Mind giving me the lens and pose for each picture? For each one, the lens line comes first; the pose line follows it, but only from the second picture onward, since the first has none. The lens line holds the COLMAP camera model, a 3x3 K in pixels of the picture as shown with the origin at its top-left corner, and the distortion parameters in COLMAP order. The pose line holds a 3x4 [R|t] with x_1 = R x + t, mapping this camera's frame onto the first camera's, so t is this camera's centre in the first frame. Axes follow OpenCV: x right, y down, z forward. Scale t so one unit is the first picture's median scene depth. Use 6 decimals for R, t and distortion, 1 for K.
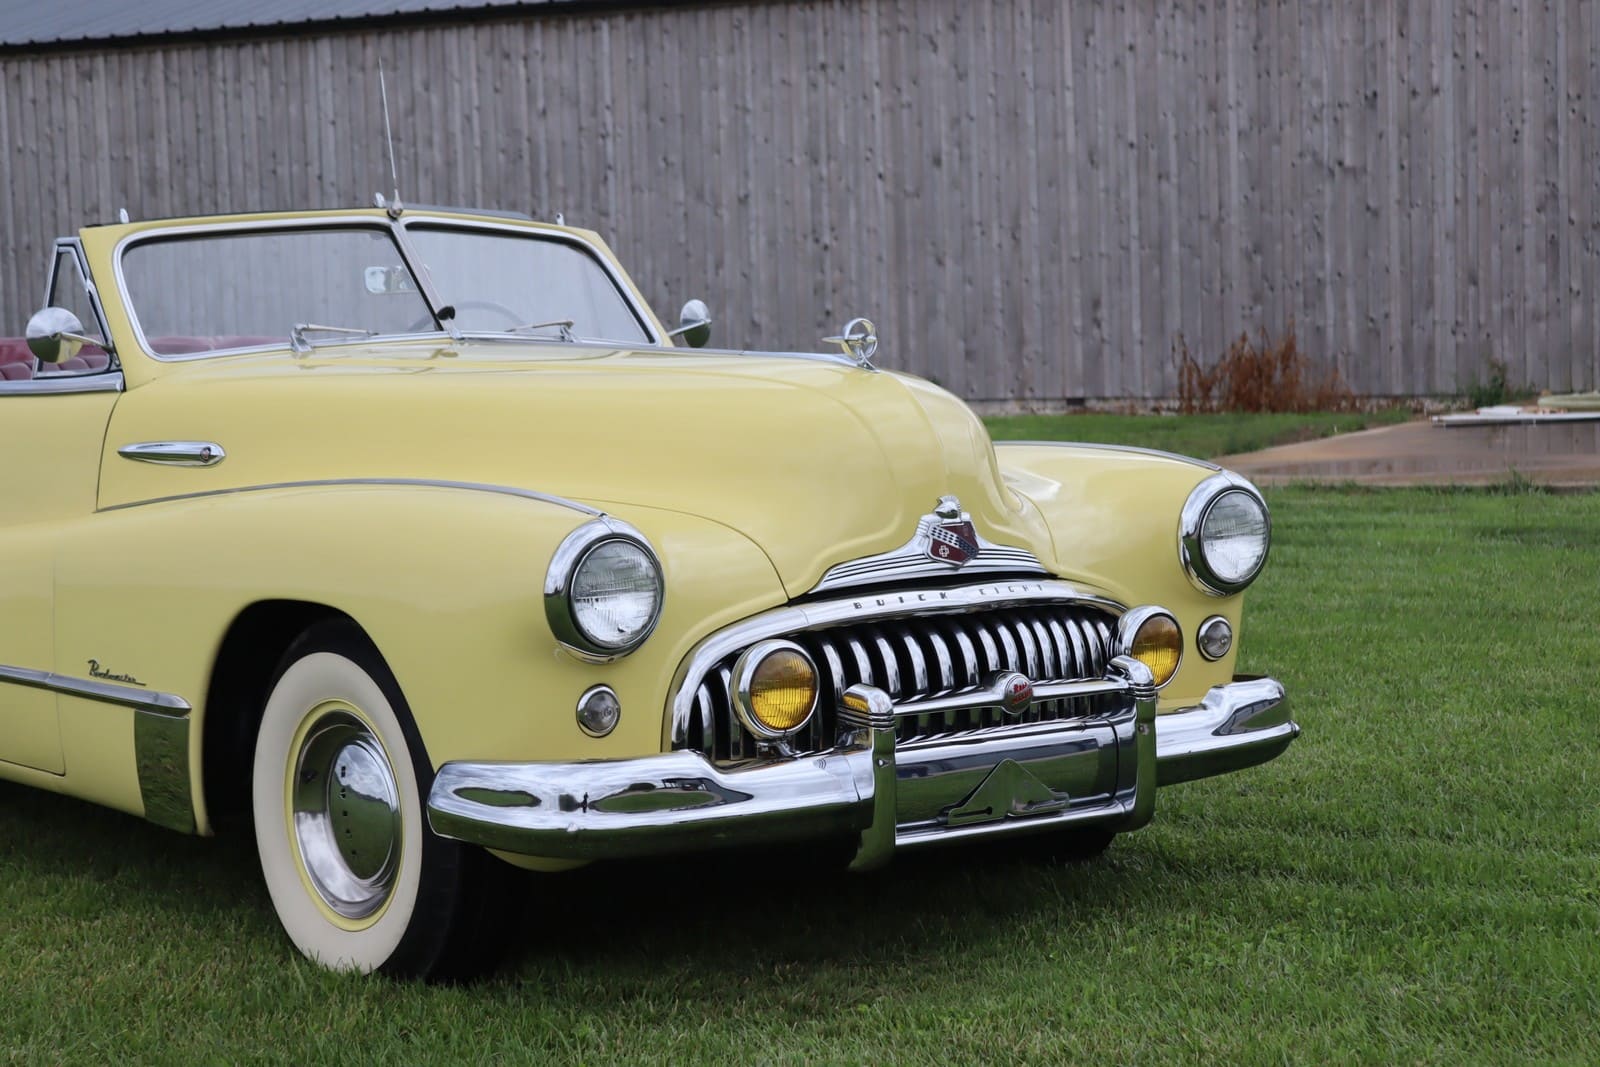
lens RADIAL K [[3594.6, 0, 967.7], [0, 3594.6, 463.5], [0, 0, 1]] dist [0.039754, -0.067477]
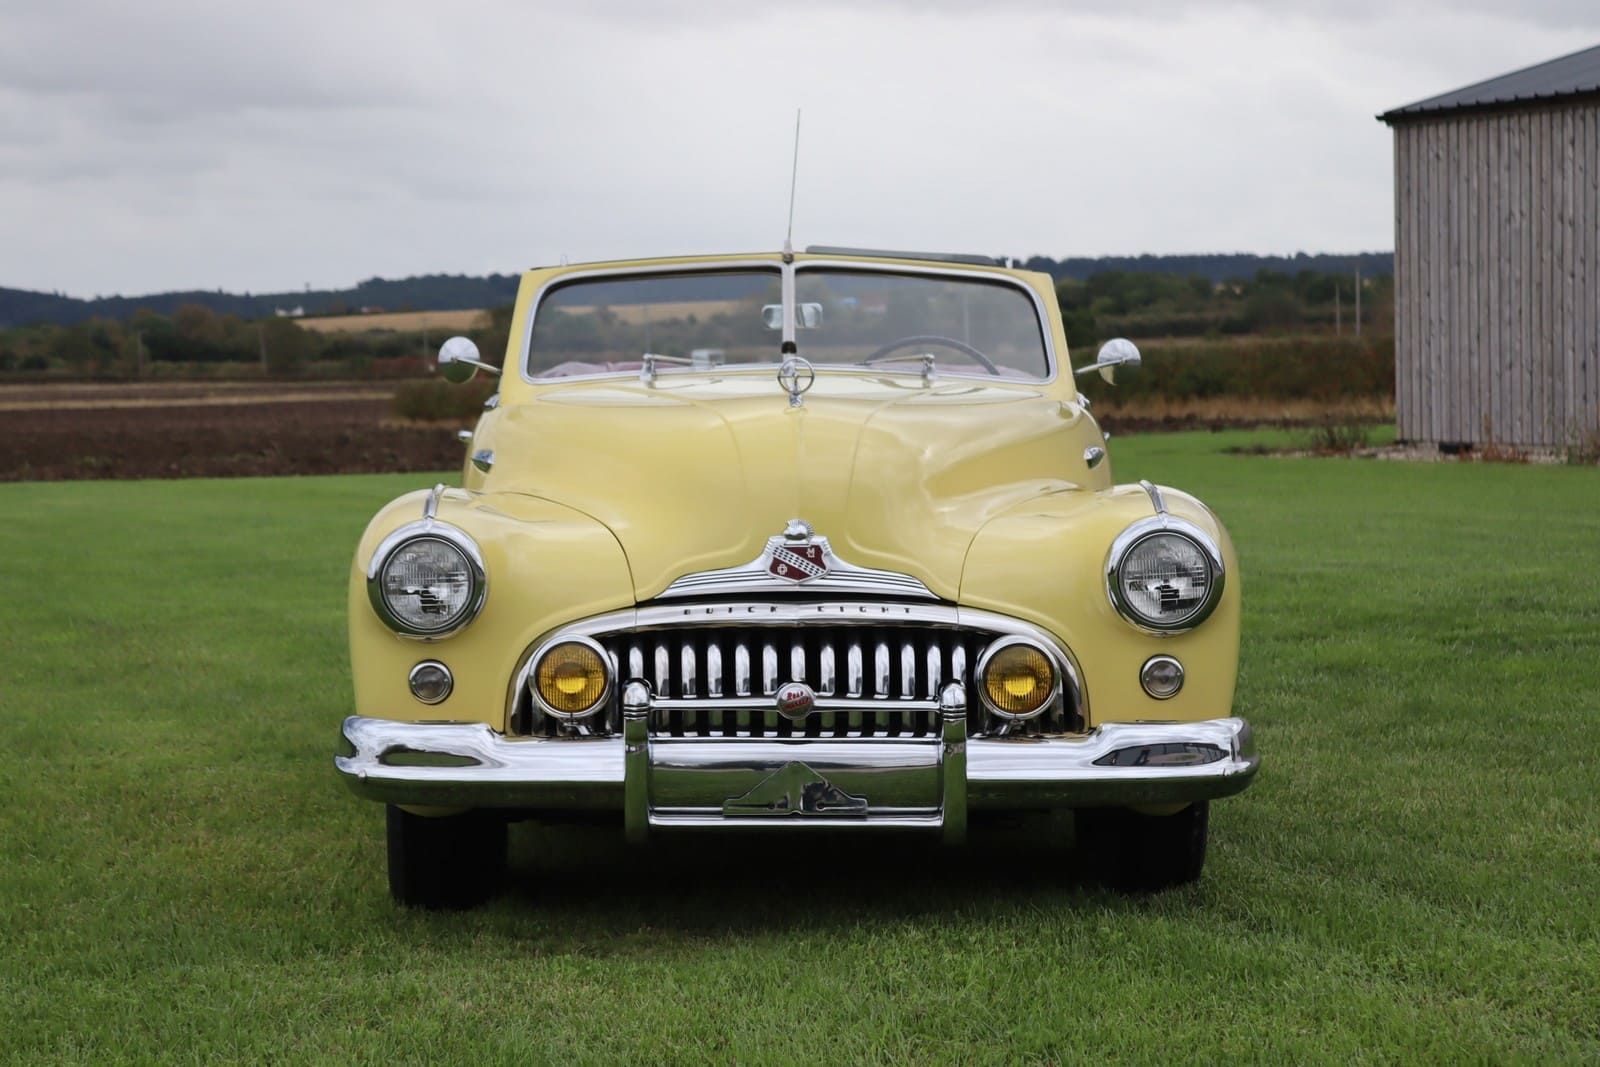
lens RADIAL K [[3944.7, 0, 800.0], [0, 3944.7, 533.5], [0, 0, 1]] dist [0.093289, 0.480028]
pose [[0.741051, 0.047647, -0.669756, 0.241695], [-0.044300, 0.998775, 0.022037, -0.004054], [0.669986, 0.013340, 0.742254, 0.032044]]
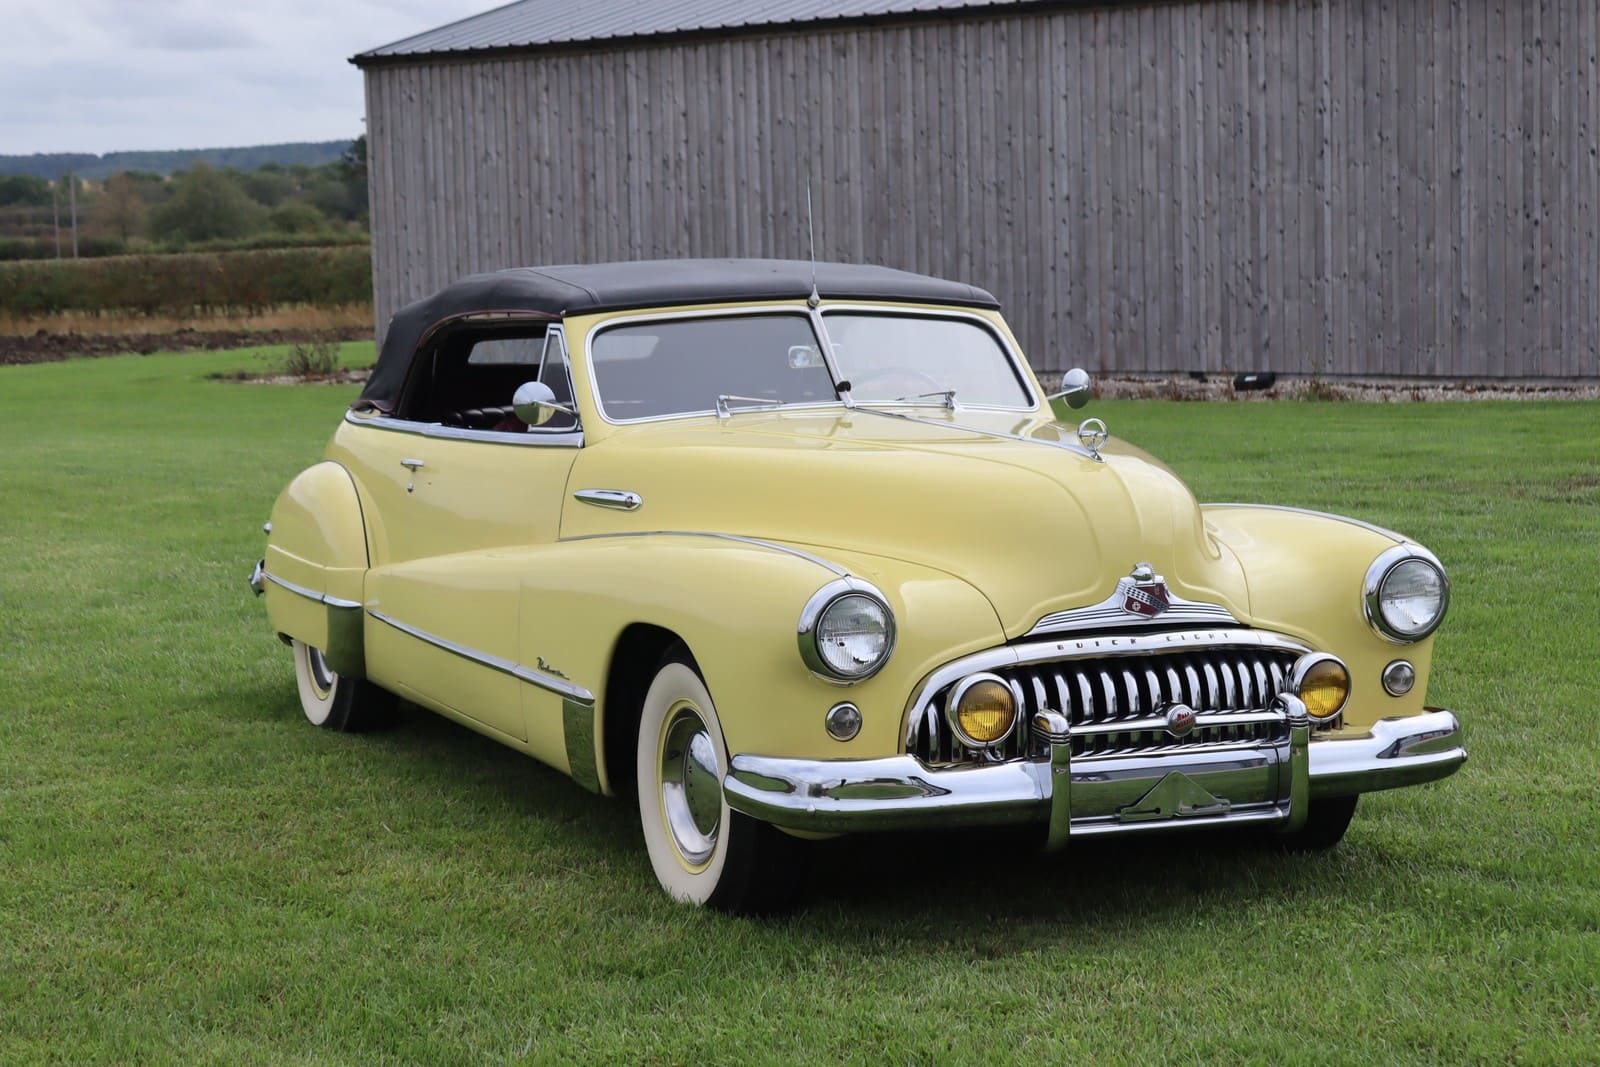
lens RADIAL K [[3896.7, 0, 800.0], [0, 3896.7, 533.5], [0, 0, 1]] dist [-0.026926, 1.191548]
pose [[0.956131, 0.034526, -0.290899, 0.084356], [-0.022121, 0.998704, 0.045827, -0.018709], [0.292105, -0.037382, 0.955656, -0.107521]]
